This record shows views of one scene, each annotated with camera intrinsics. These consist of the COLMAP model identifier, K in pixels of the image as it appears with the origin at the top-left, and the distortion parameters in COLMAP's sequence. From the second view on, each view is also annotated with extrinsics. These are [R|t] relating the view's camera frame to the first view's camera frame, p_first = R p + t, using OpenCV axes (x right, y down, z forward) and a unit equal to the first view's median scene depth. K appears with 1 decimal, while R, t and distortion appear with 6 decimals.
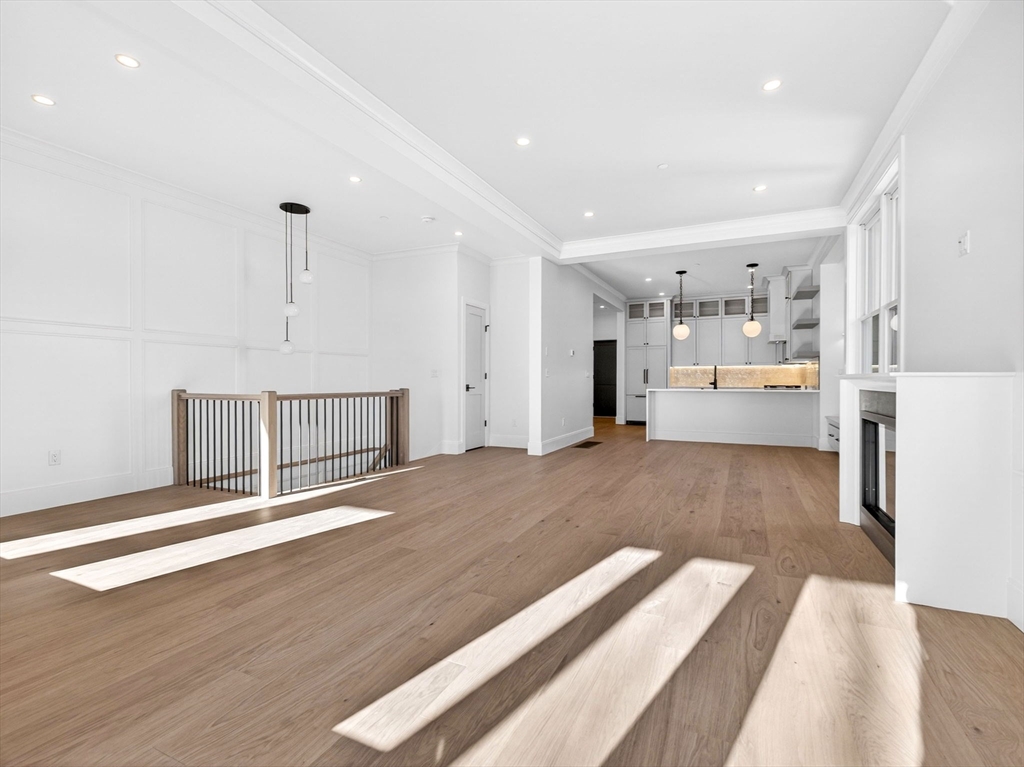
lens RADIAL K [[477.9, 0, 514.4], [0, 477.9, 383.1], [0, 0, 1]] dist [0.001277, -0.000743]
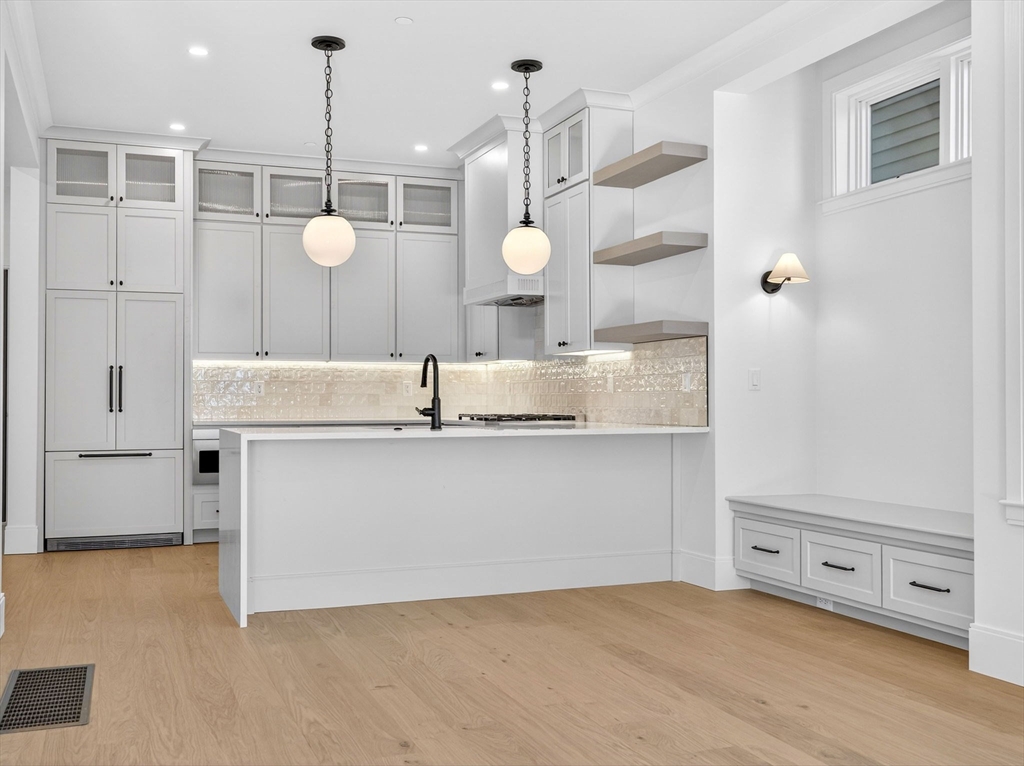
lens RADIAL K [[1030.2, 0, 511.6], [0, 1030.2, 400.1], [0, 0, 1]] dist [0.007527, -0.009801]
pose [[0.689847, 0.001205, 0.723954, -0.030386], [0.005184, 0.999965, -0.006604, -0.001528], [-0.723937, 0.008309, 0.689817, 0.369337]]
